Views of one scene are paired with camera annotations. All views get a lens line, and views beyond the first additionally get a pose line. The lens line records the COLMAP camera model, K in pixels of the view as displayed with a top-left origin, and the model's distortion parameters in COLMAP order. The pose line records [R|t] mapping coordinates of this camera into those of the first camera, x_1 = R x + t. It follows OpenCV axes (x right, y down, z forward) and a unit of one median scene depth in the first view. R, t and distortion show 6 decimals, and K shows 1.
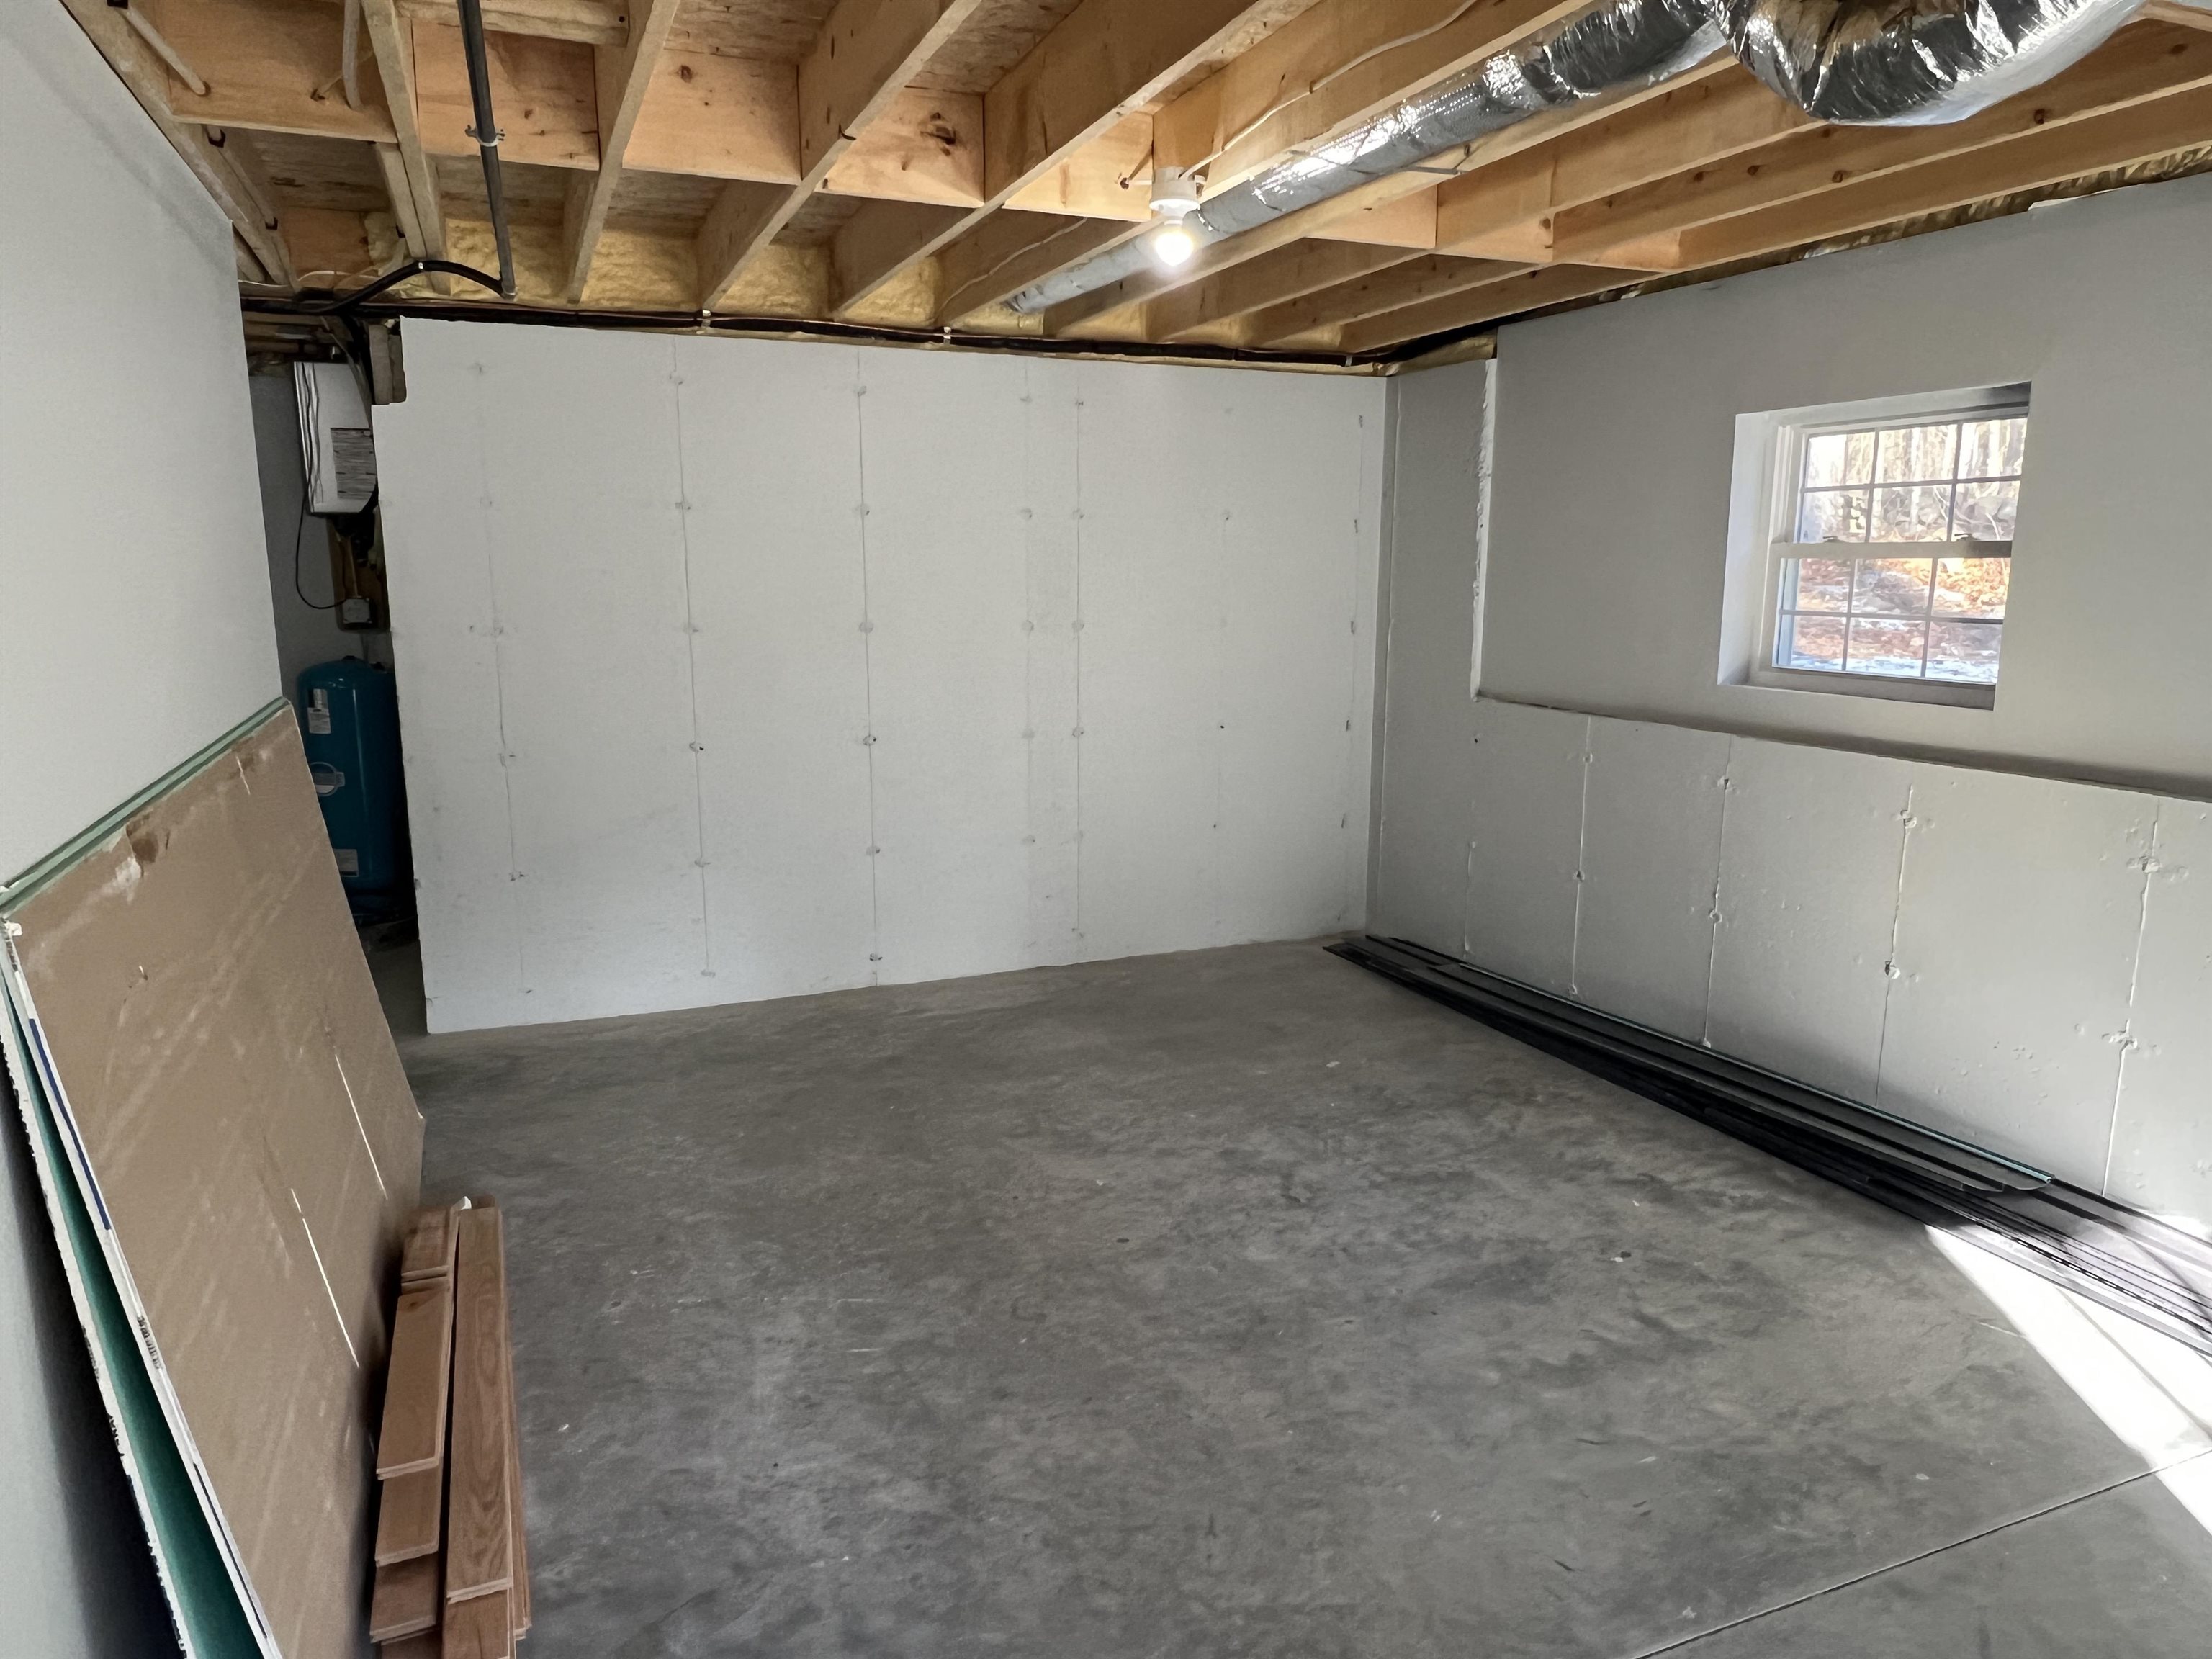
lens RADIAL K [[1426.2, 0, 1106.8], [0, 1426.2, 833.3], [0, 0, 1]] dist [-0.003665, 0.001900]
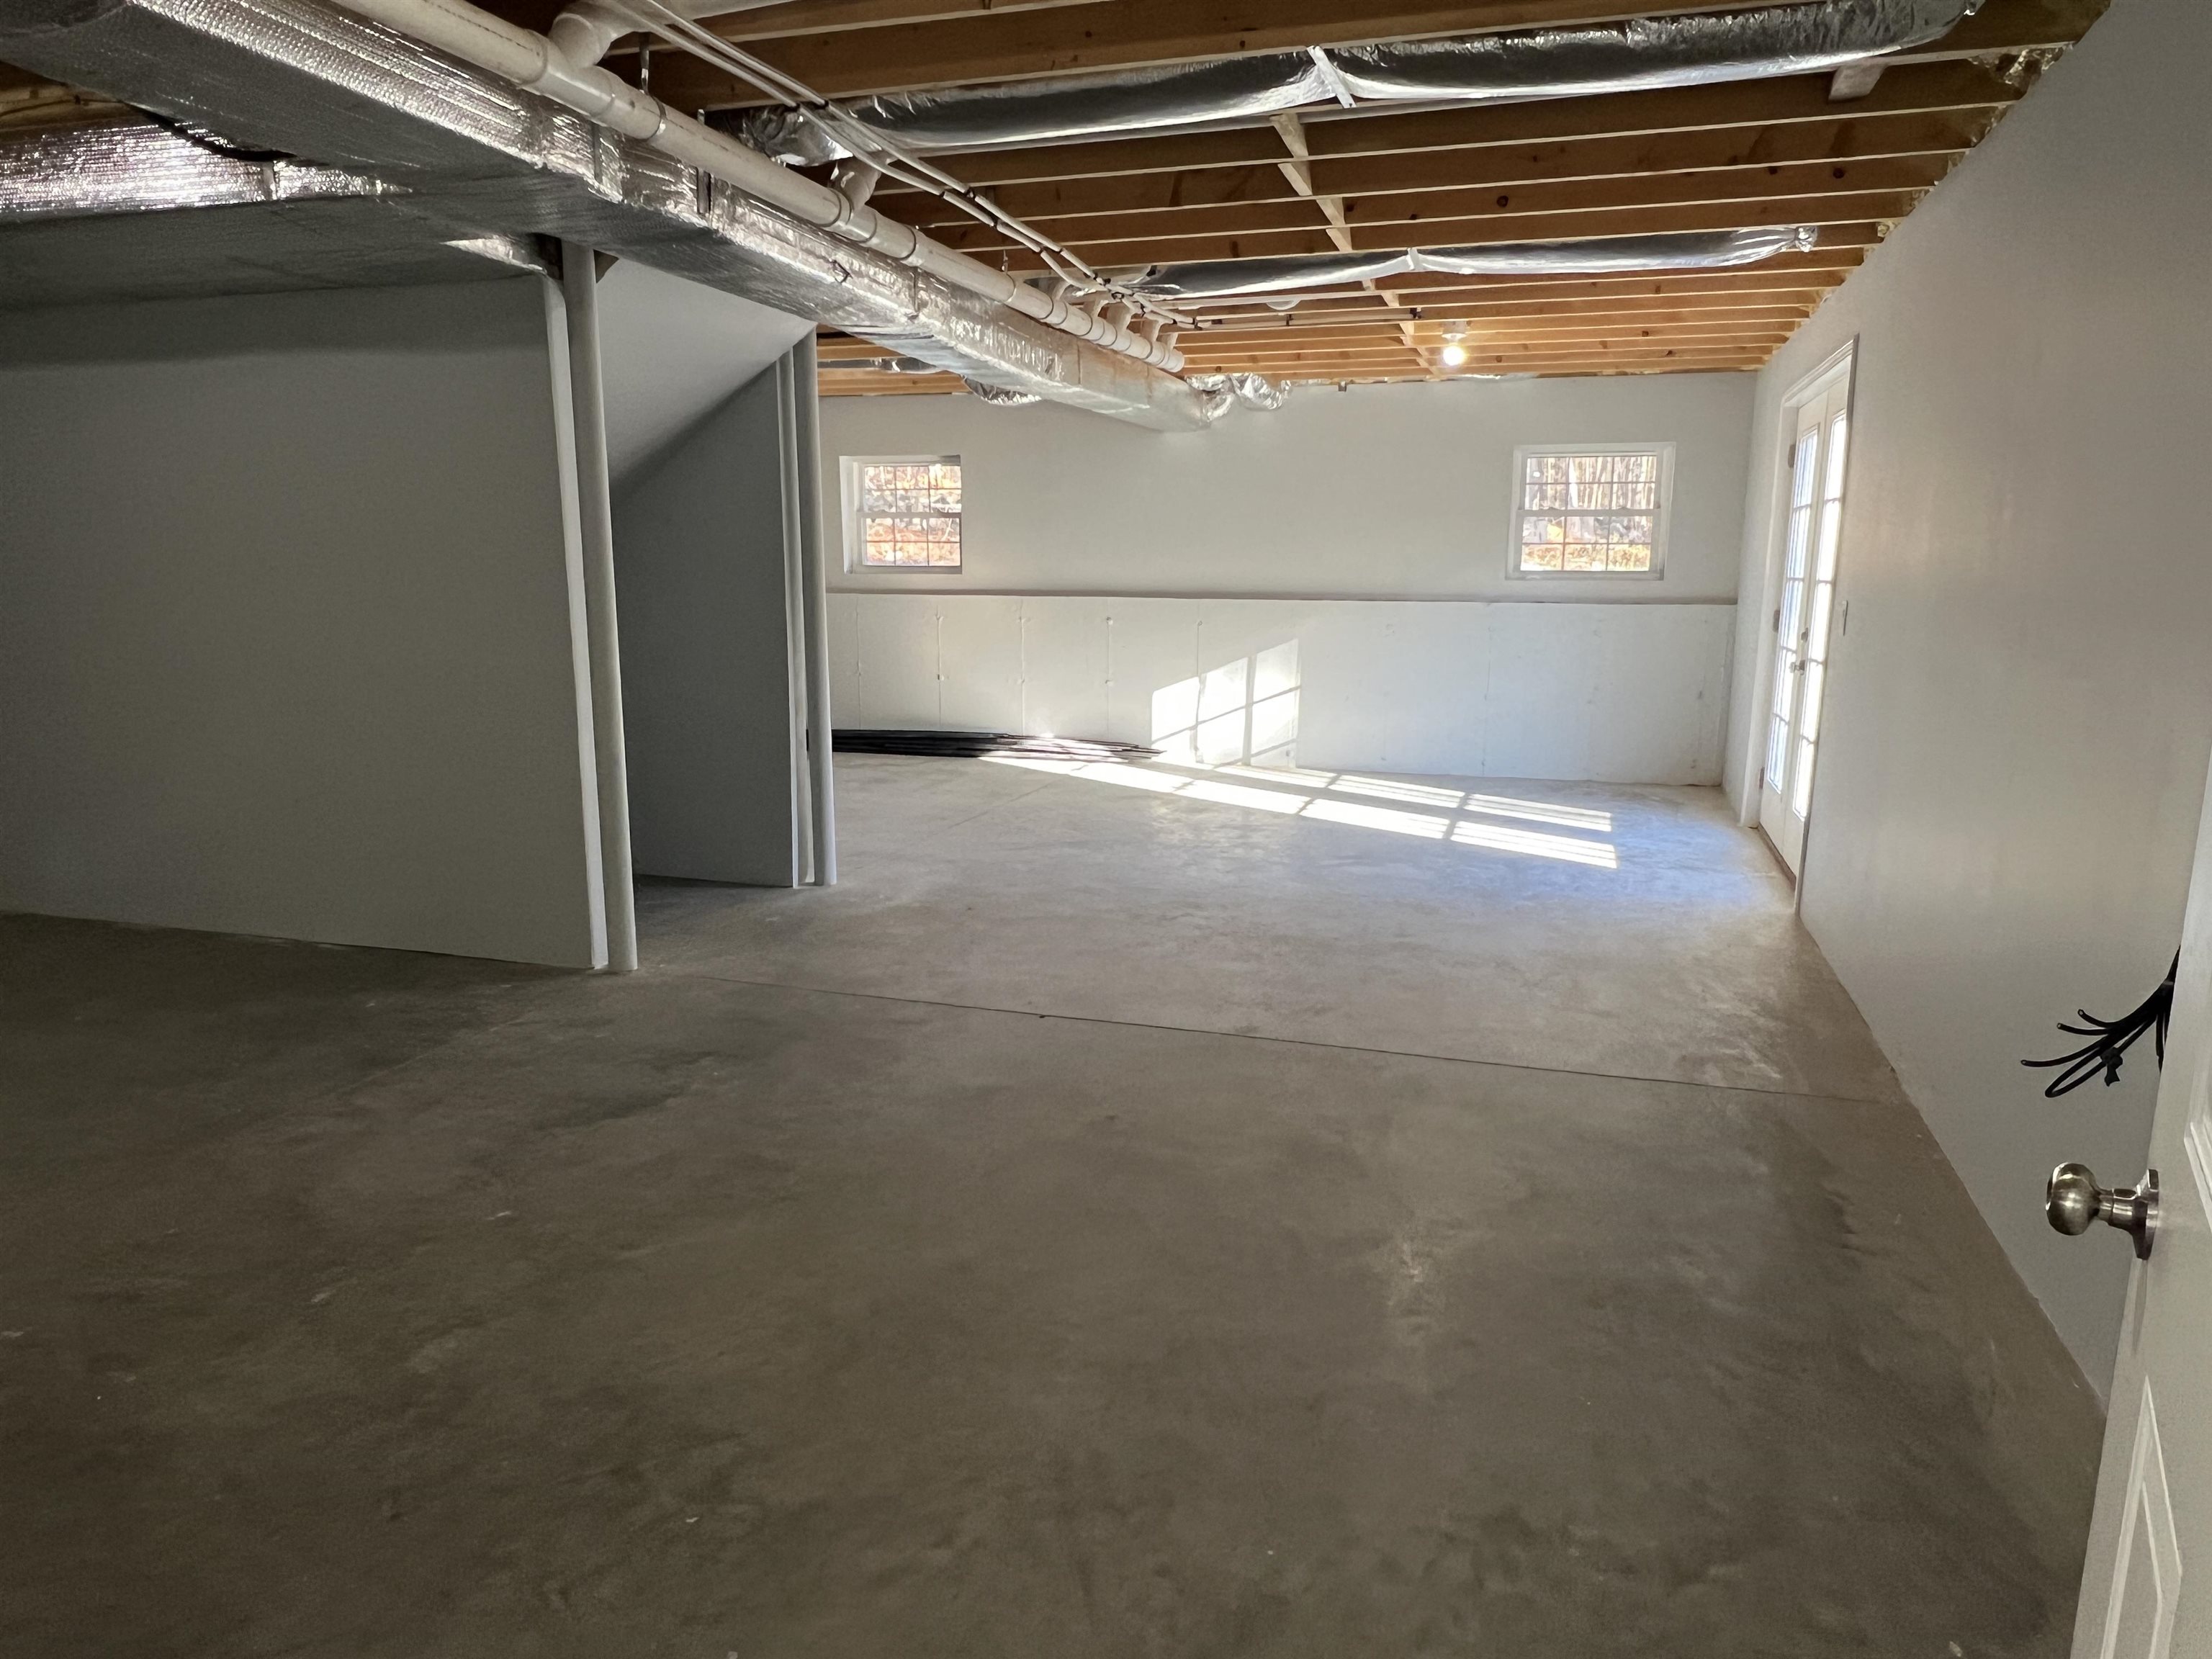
lens RADIAL K [[1426.2, 0, 1108.7], [0, 1426.2, 830.2], [0, 0, 1]] dist [-0.003665, 0.001900]
pose [[0.642521, -0.142087, 0.752979, -1.343162], [0.134169, 0.988339, 0.072012, 0.242686], [-0.754430, 0.054757, 0.654092, -0.980621]]
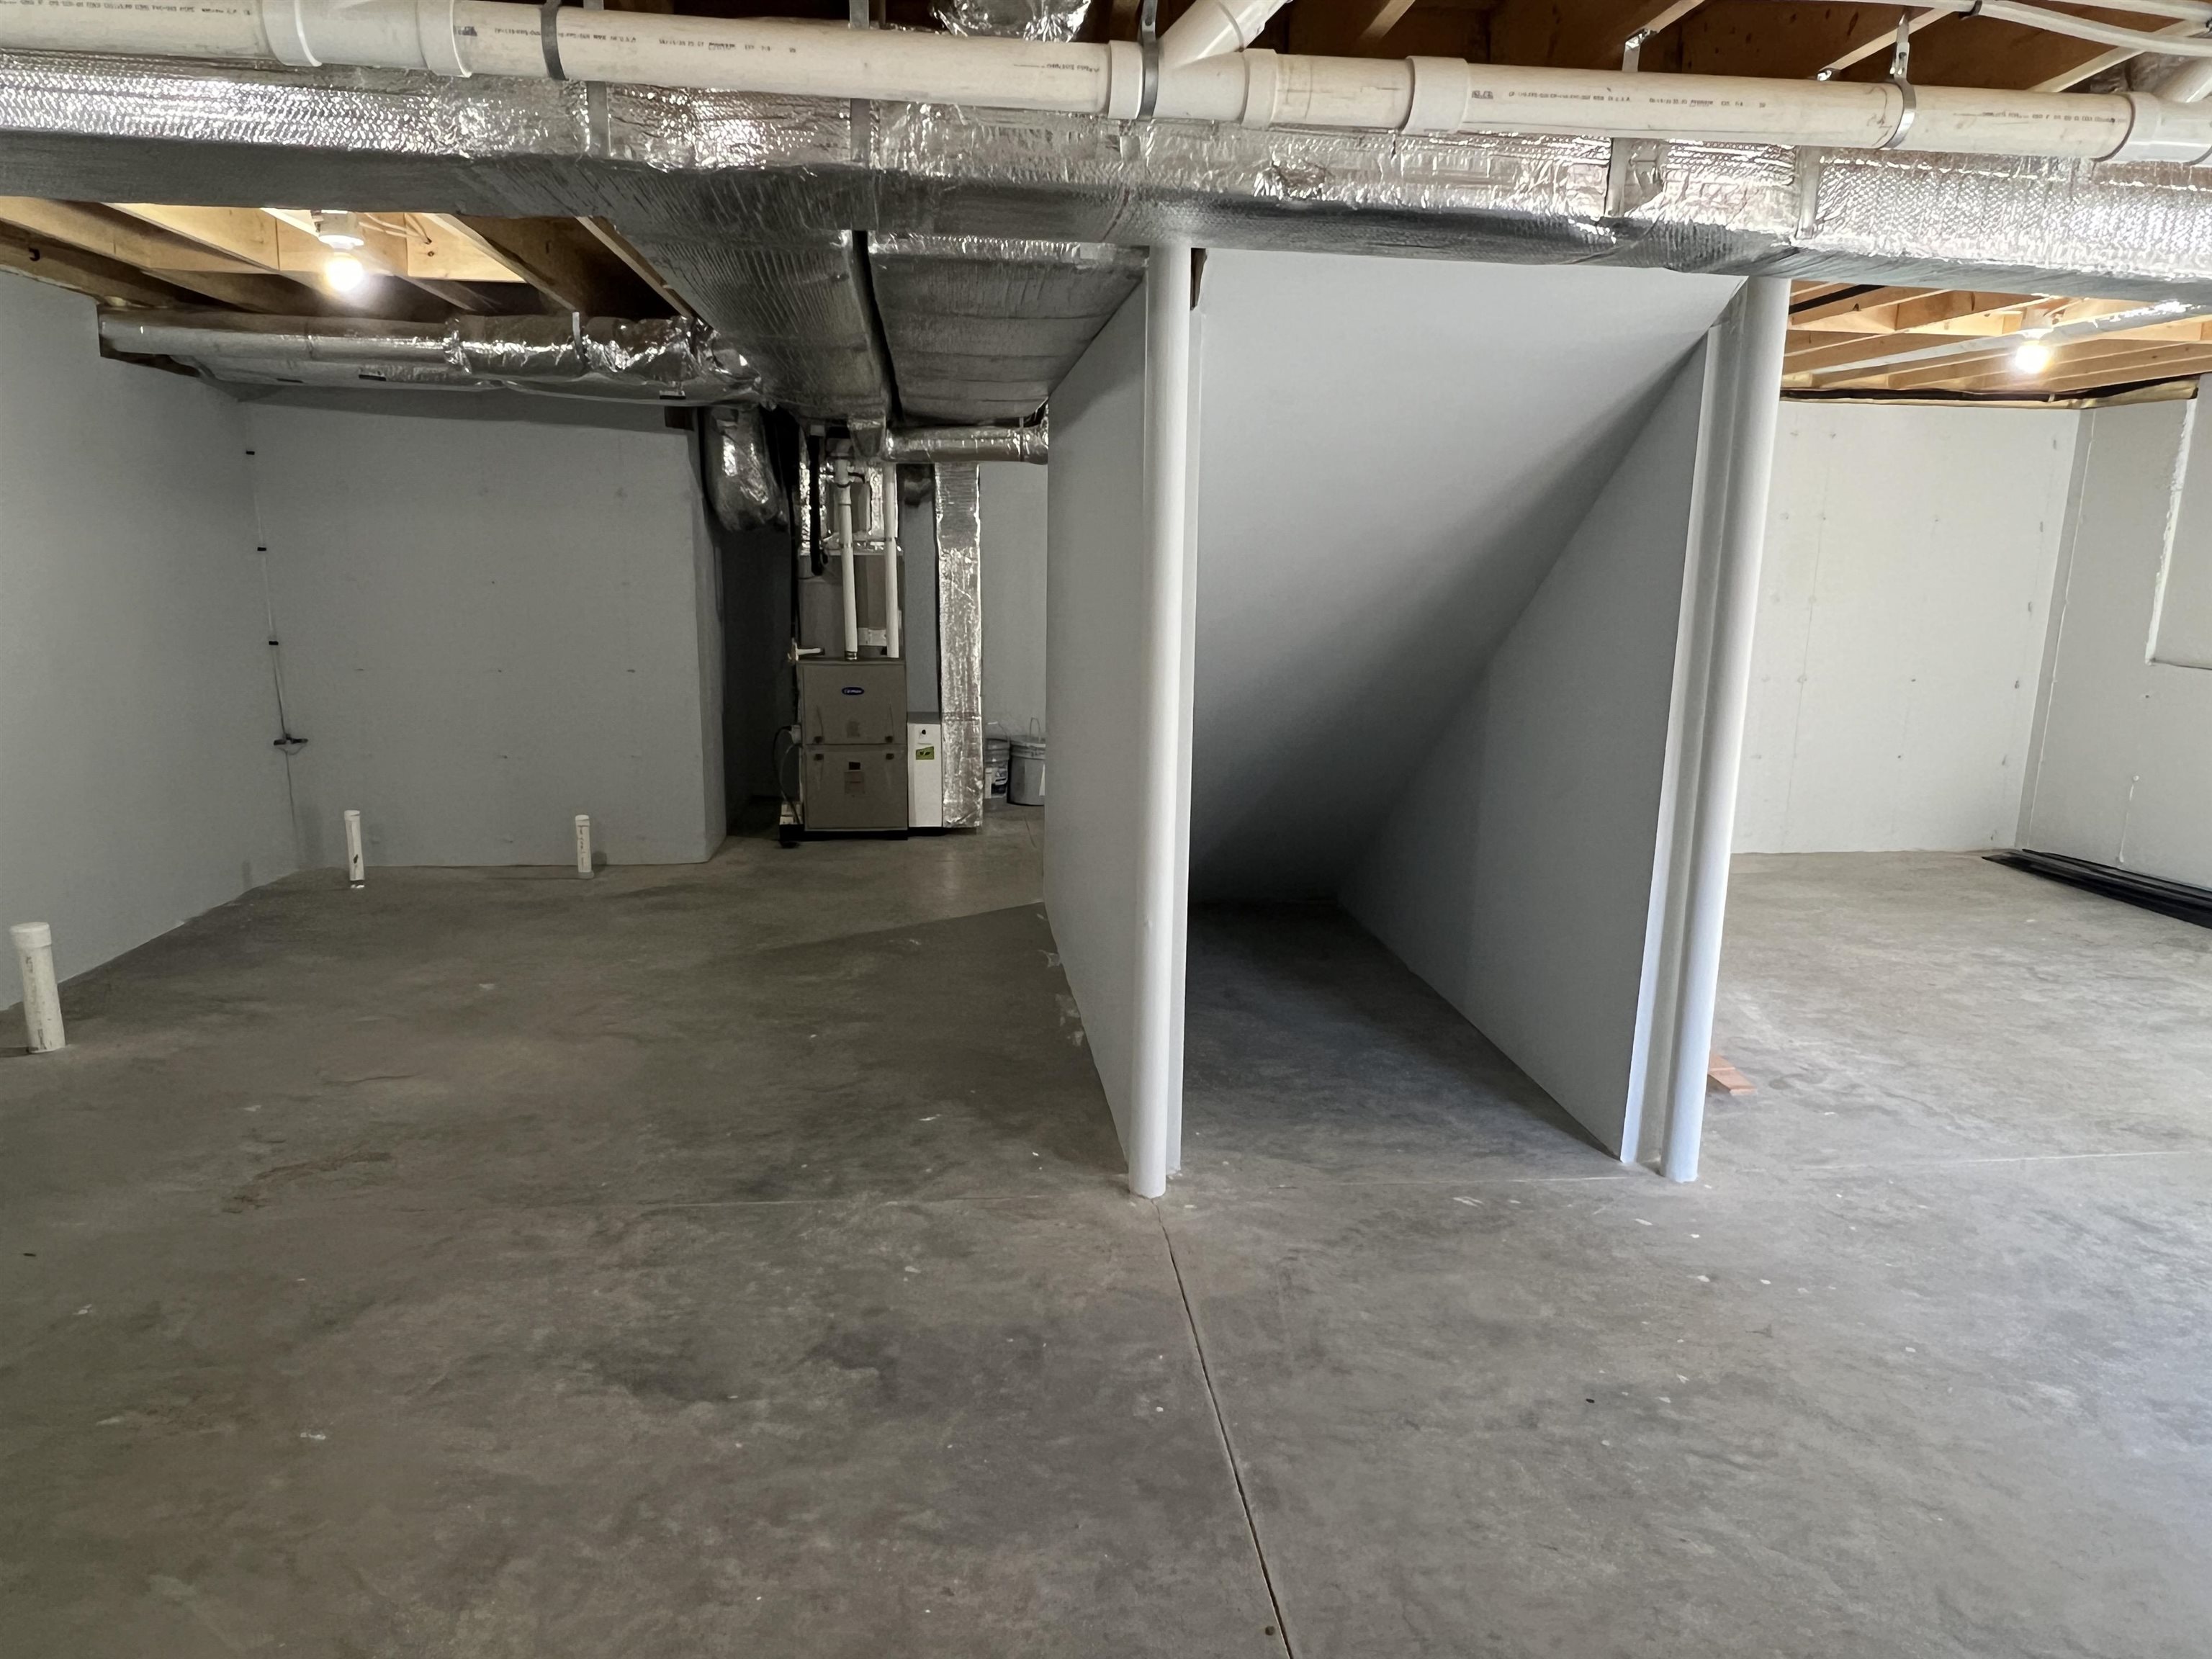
lens RADIAL K [[1426.2, 0, 1111.2], [0, 1426.2, 839.1], [0, 0, 1]] dist [-0.003665, 0.001900]
pose [[0.961632, 0.067876, -0.265812, -0.437020], [-0.063641, 0.997671, 0.024527, 0.138096], [0.266858, -0.006670, 0.963713, -0.735037]]
